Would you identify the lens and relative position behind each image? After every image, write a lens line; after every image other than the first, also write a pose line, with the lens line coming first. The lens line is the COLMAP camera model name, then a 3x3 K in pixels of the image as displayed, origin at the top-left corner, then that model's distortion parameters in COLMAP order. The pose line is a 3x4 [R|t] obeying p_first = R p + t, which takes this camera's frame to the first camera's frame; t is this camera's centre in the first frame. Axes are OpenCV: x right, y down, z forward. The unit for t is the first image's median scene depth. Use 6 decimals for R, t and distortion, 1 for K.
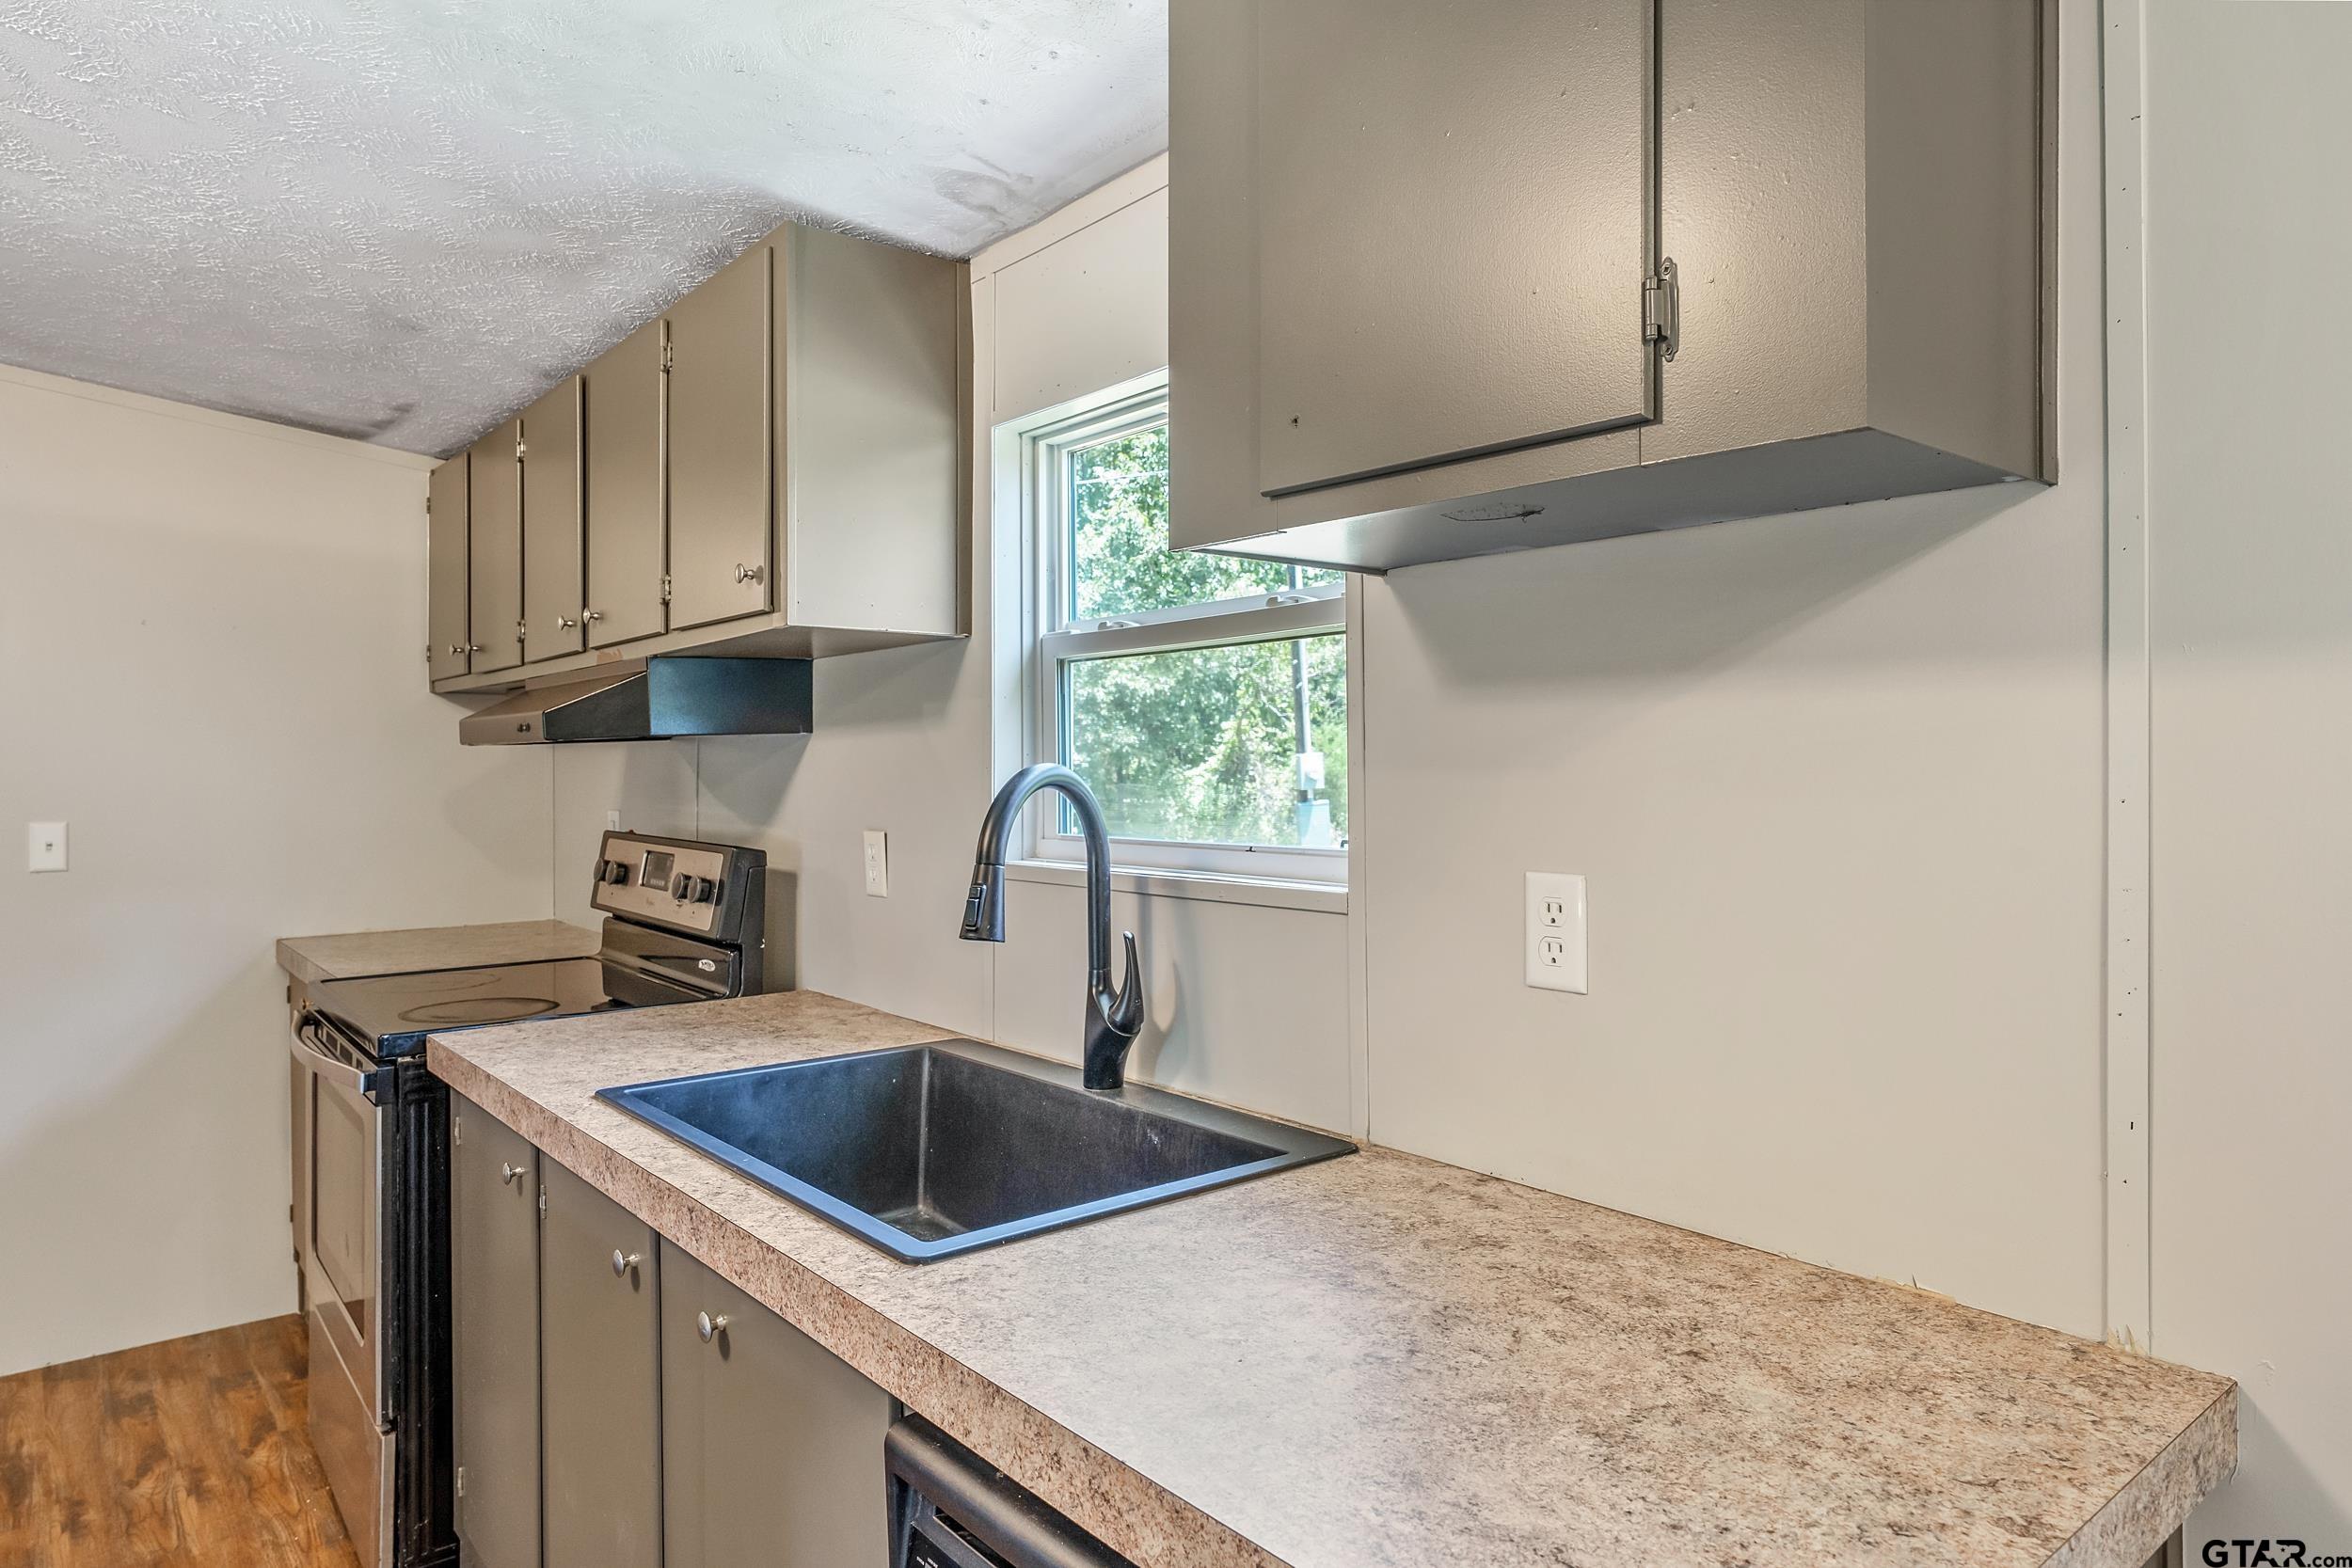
lens RADIAL K [[1372.4, 0, 1183.4], [0, 1372.4, 784.0], [0, 0, 1]] dist [0.018230, 0.000373]
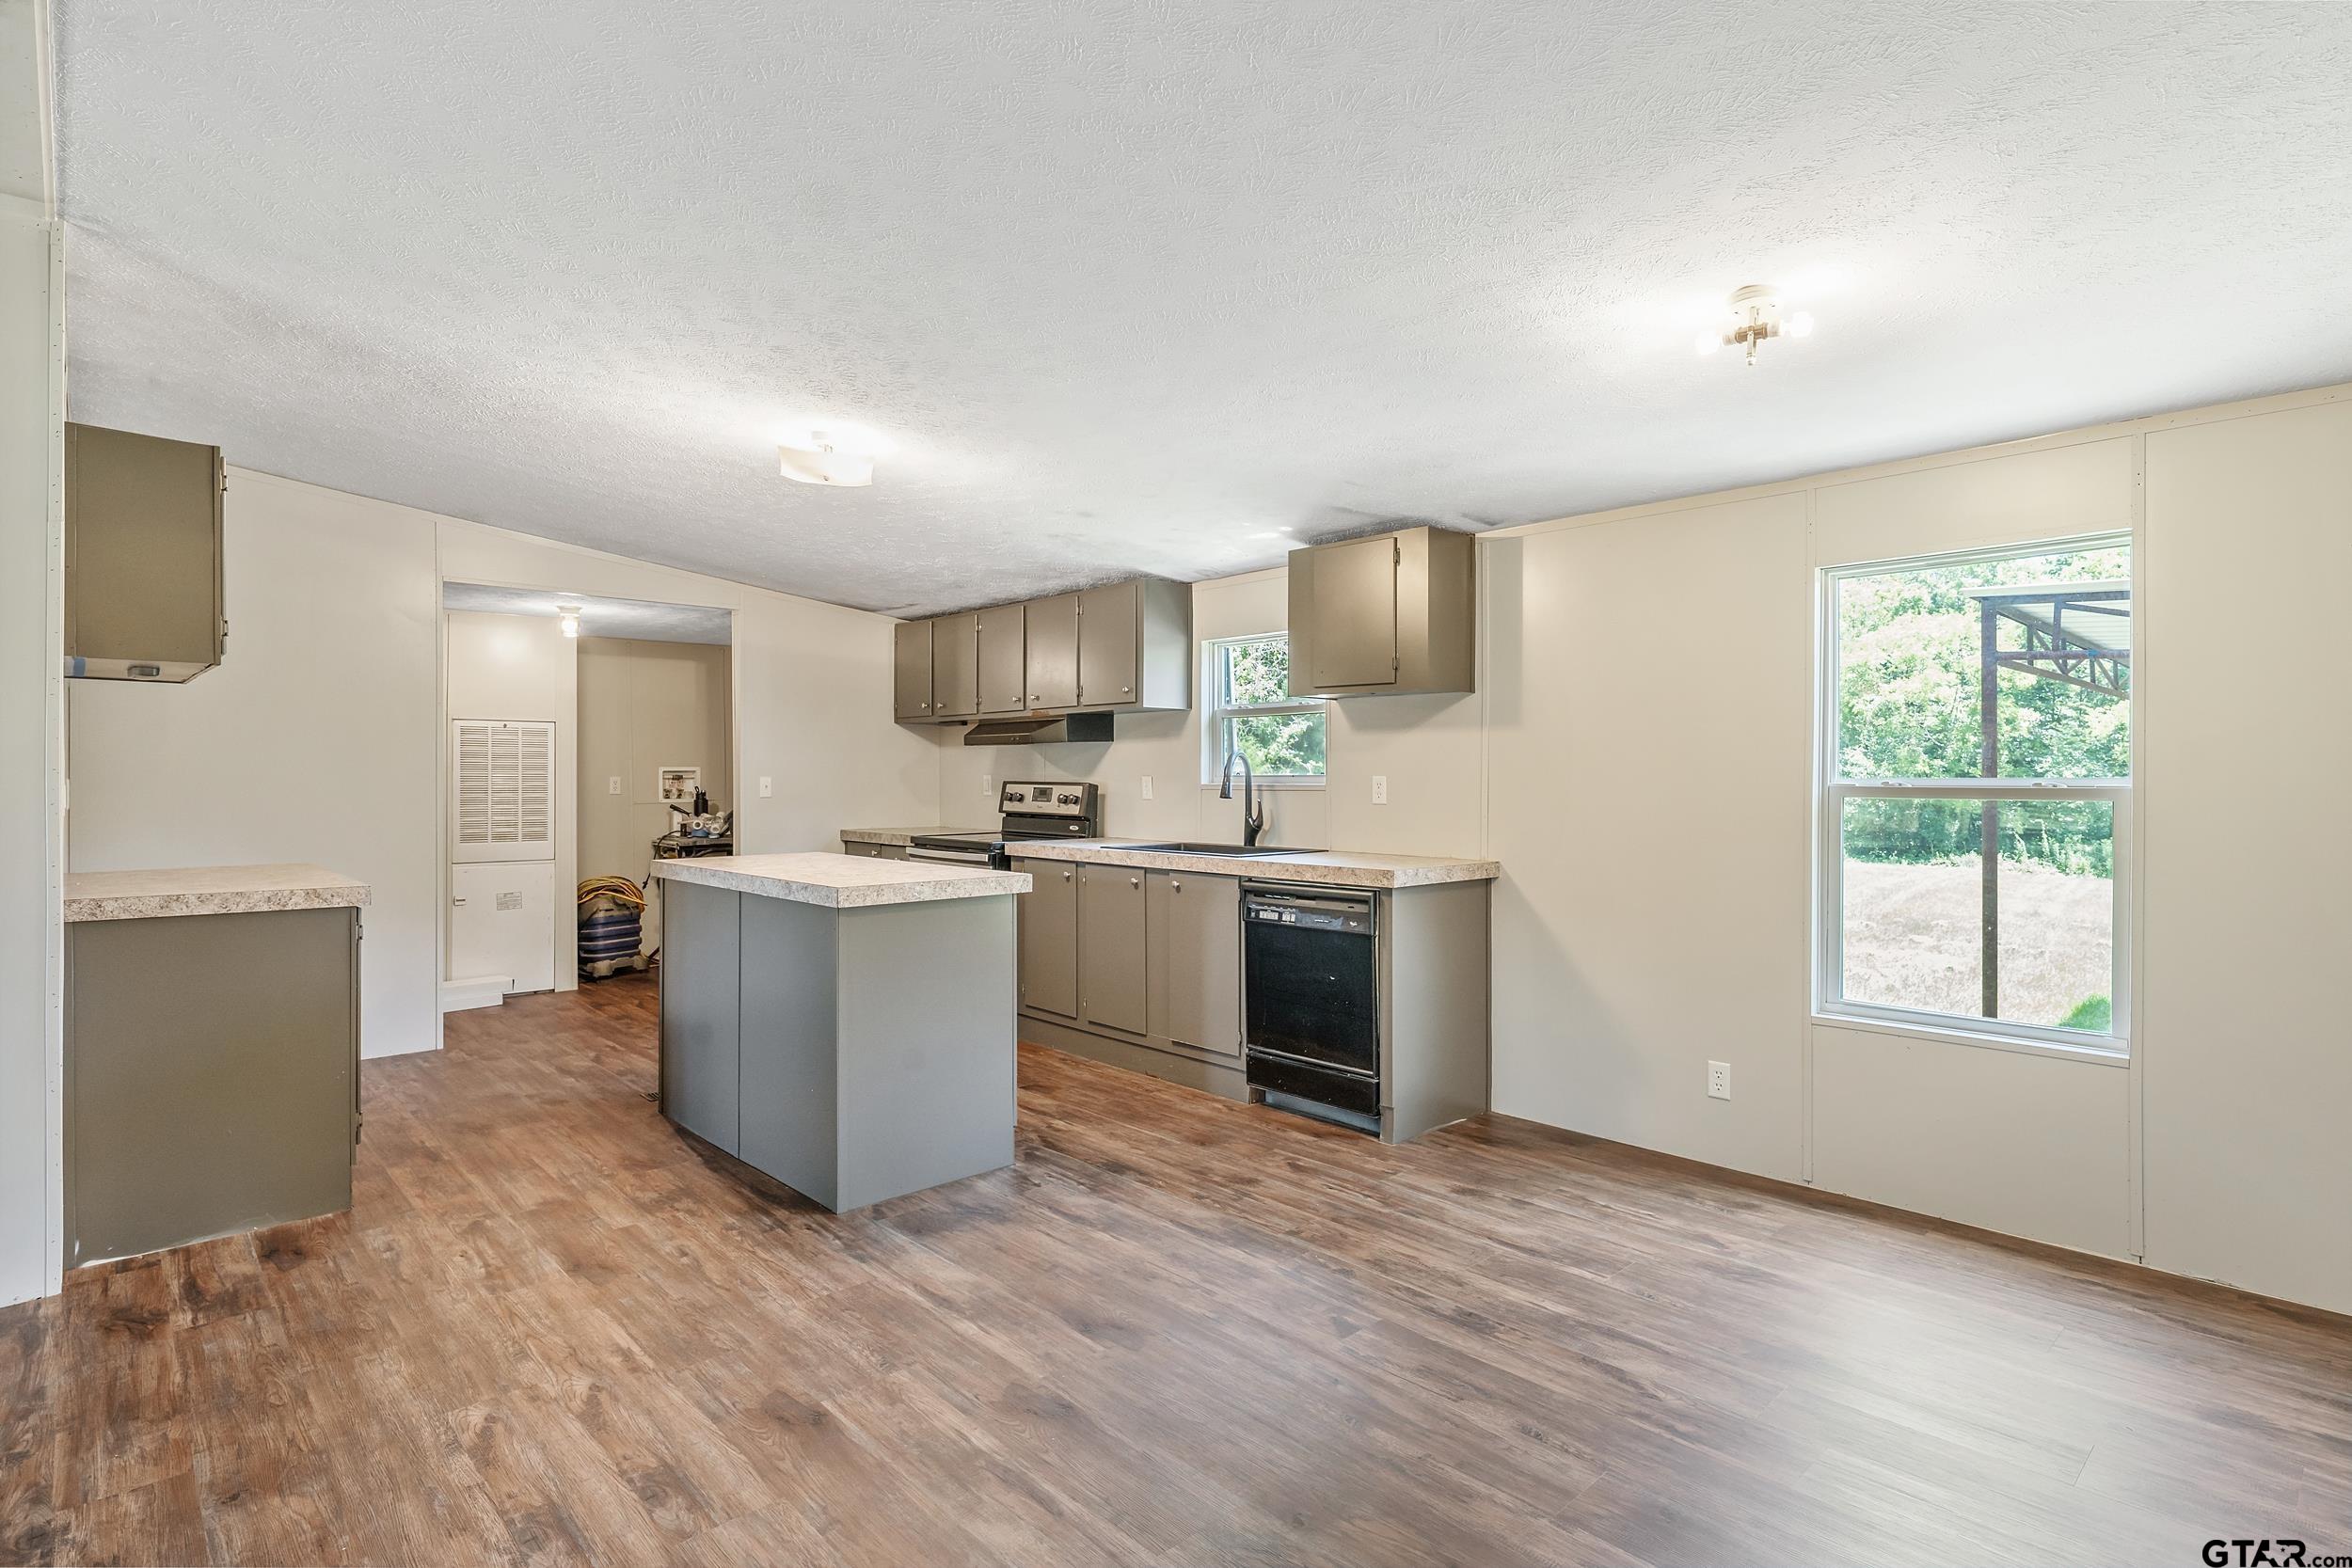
lens RADIAL K [[1156.8, 0, 1176.0], [0, 1156.8, 784.0], [0, 0, 1]] dist [-0.000687, -0.000128]
pose [[0.998528, 0.002888, 0.054158, -0.343658], [-0.002573, 0.999979, -0.005884, 0.073715], [-0.054174, 0.005735, 0.998515, -1.593540]]
